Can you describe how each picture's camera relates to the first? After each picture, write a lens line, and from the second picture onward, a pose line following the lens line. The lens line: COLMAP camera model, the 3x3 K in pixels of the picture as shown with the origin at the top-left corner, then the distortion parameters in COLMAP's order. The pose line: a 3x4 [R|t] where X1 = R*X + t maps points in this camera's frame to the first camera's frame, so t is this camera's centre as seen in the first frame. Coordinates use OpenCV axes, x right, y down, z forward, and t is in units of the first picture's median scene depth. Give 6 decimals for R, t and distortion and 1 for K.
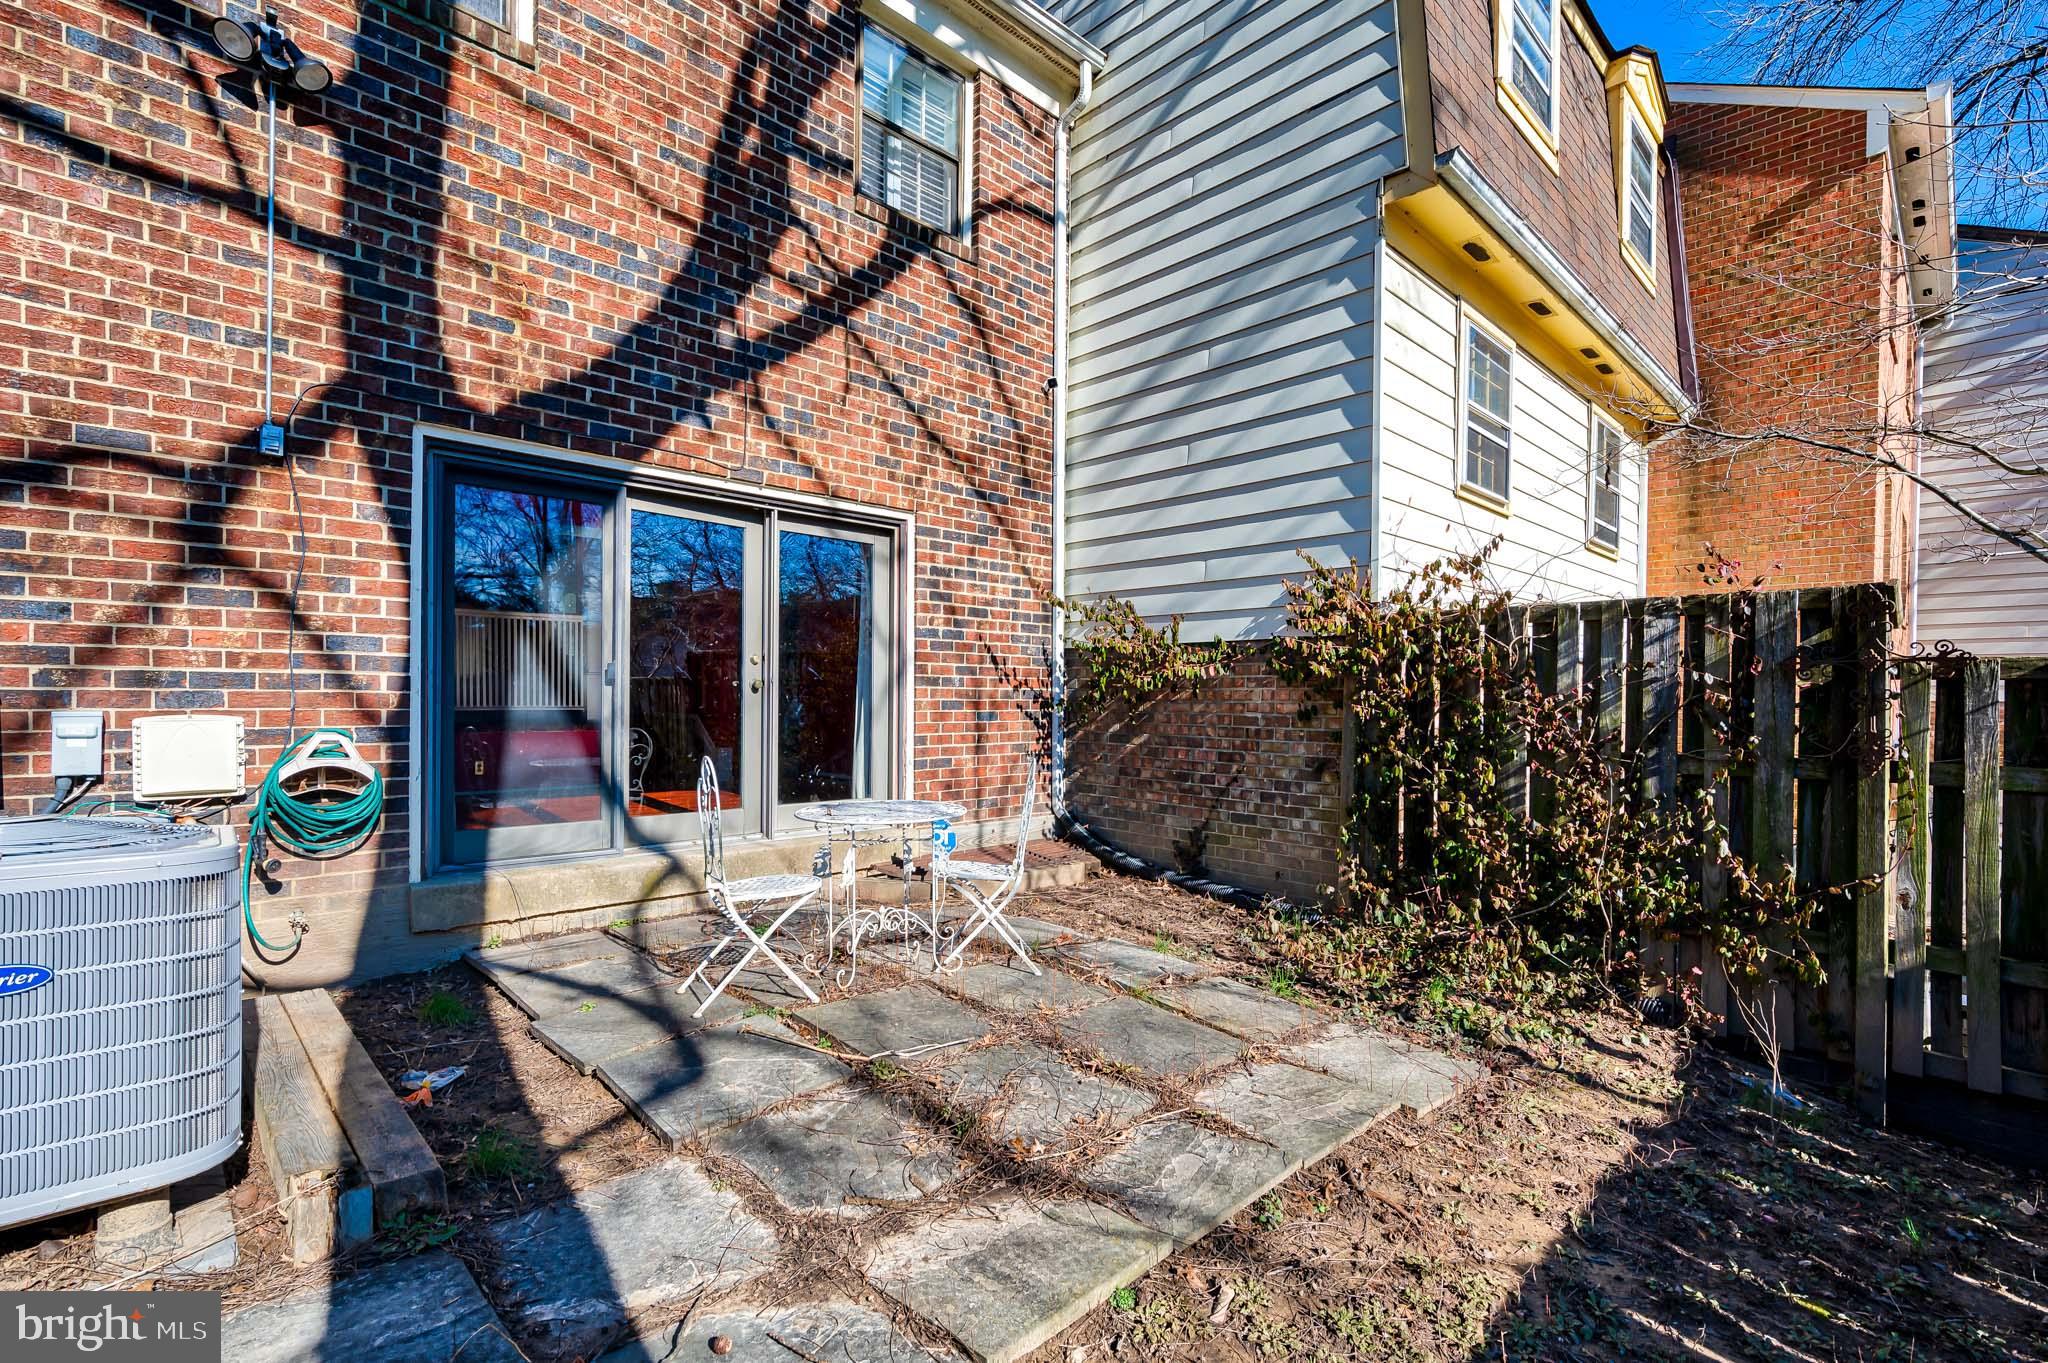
lens RADIAL K [[927.3, 0, 1029.3], [0, 927.3, 691.0], [0, 0, 1]] dist [0.002582, -0.002757]
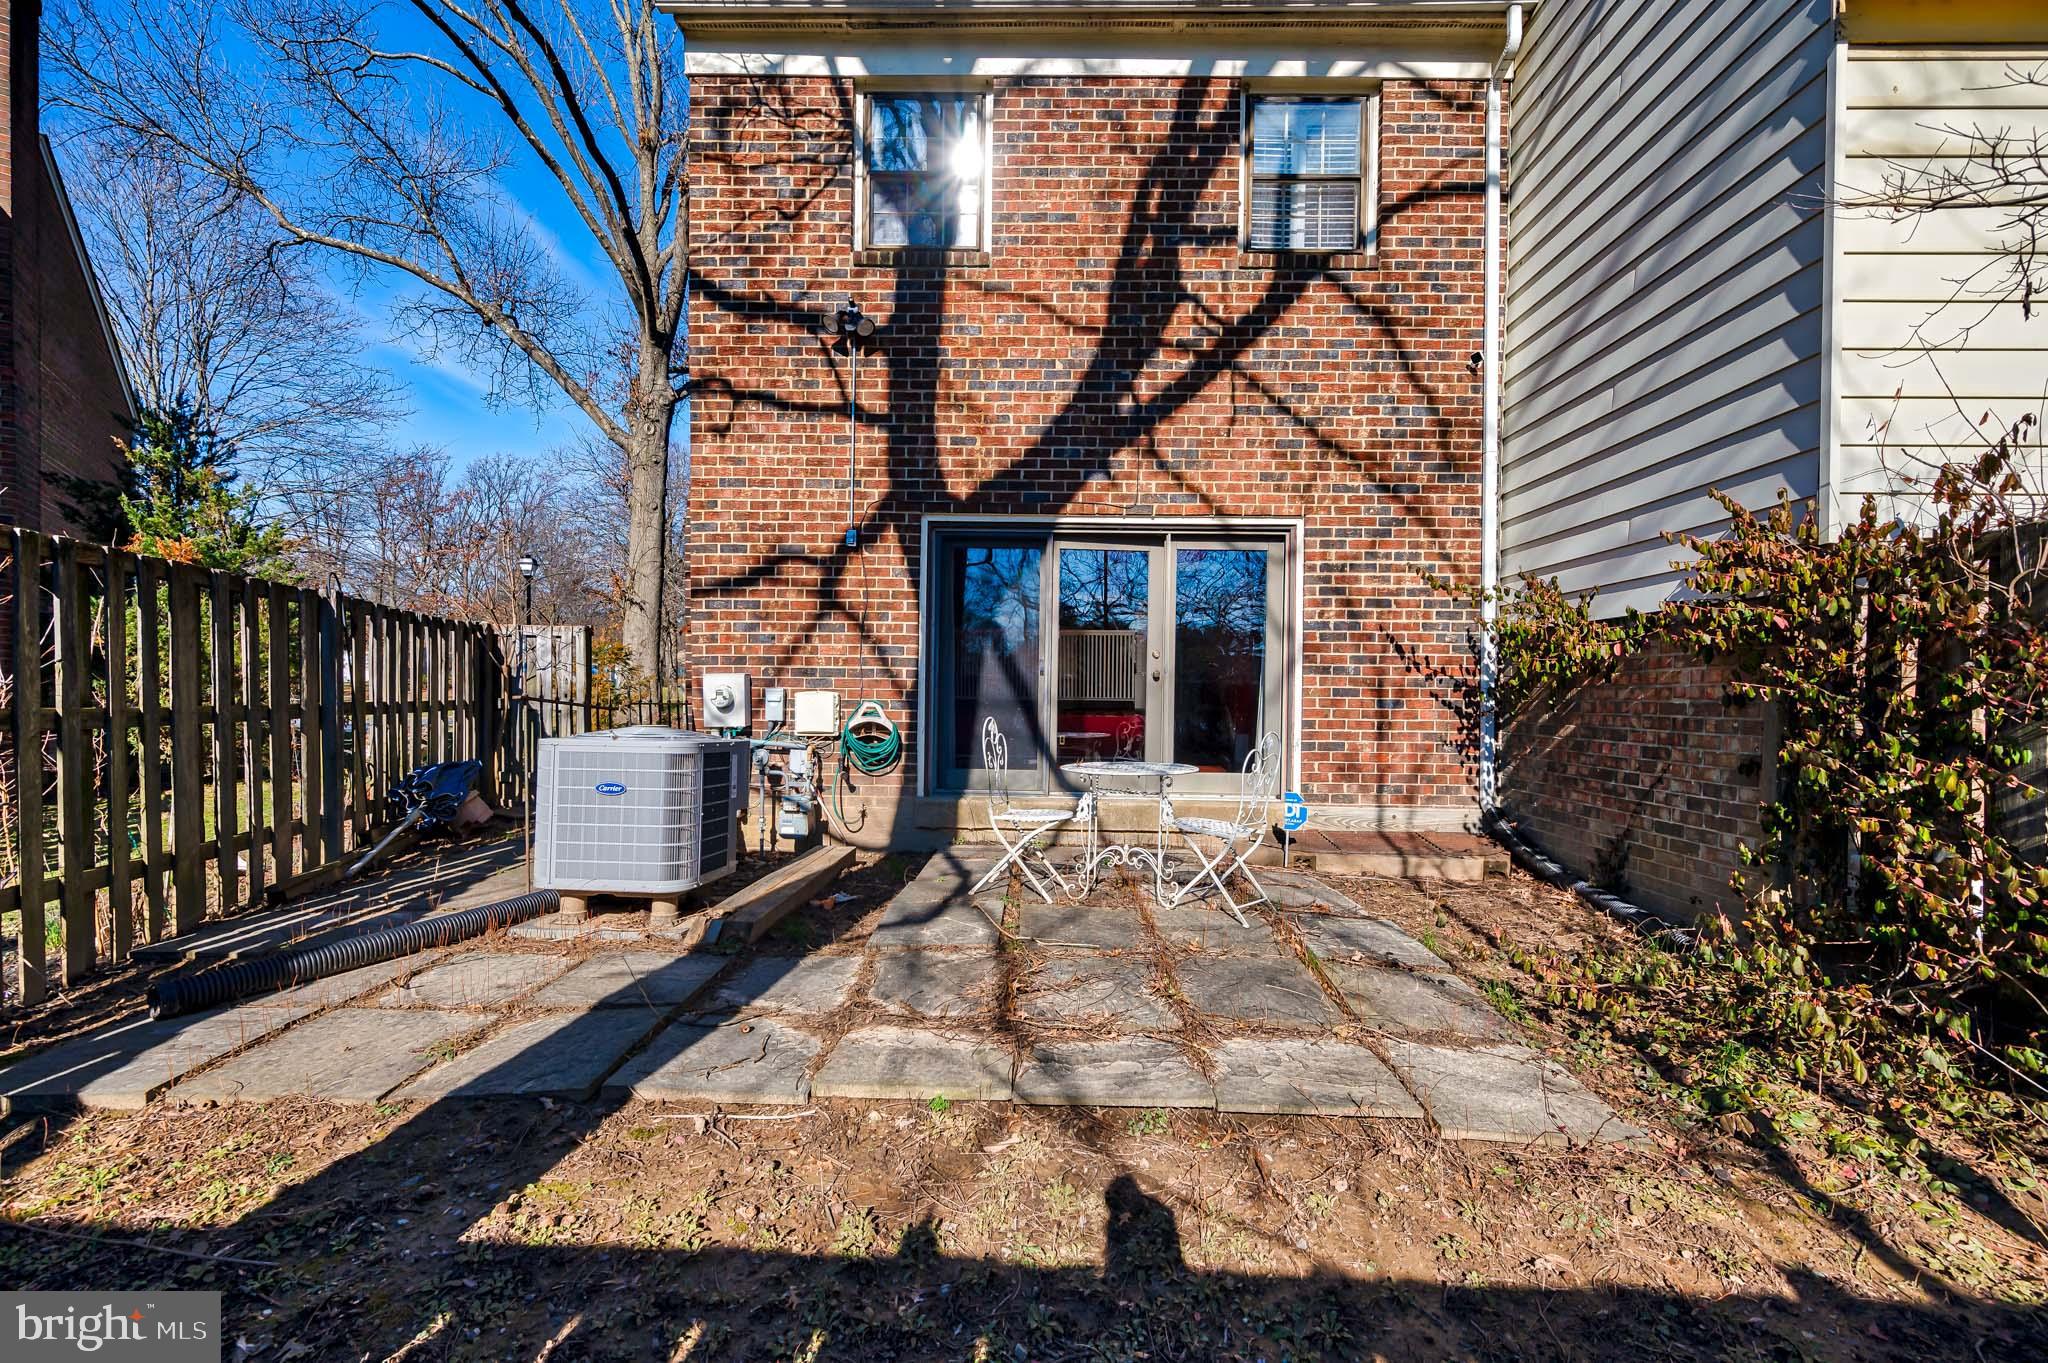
lens RADIAL K [[824.6, 0, 1027.0], [0, 824.6, 692.4], [0, 0, 1]] dist [-0.007123, 0.003389]
pose [[0.696831, -0.004620, -0.717220, 0.397217], [-0.002733, 0.999955, -0.009097, 0.028862], [0.717230, 0.008299, 0.696787, 0.099357]]
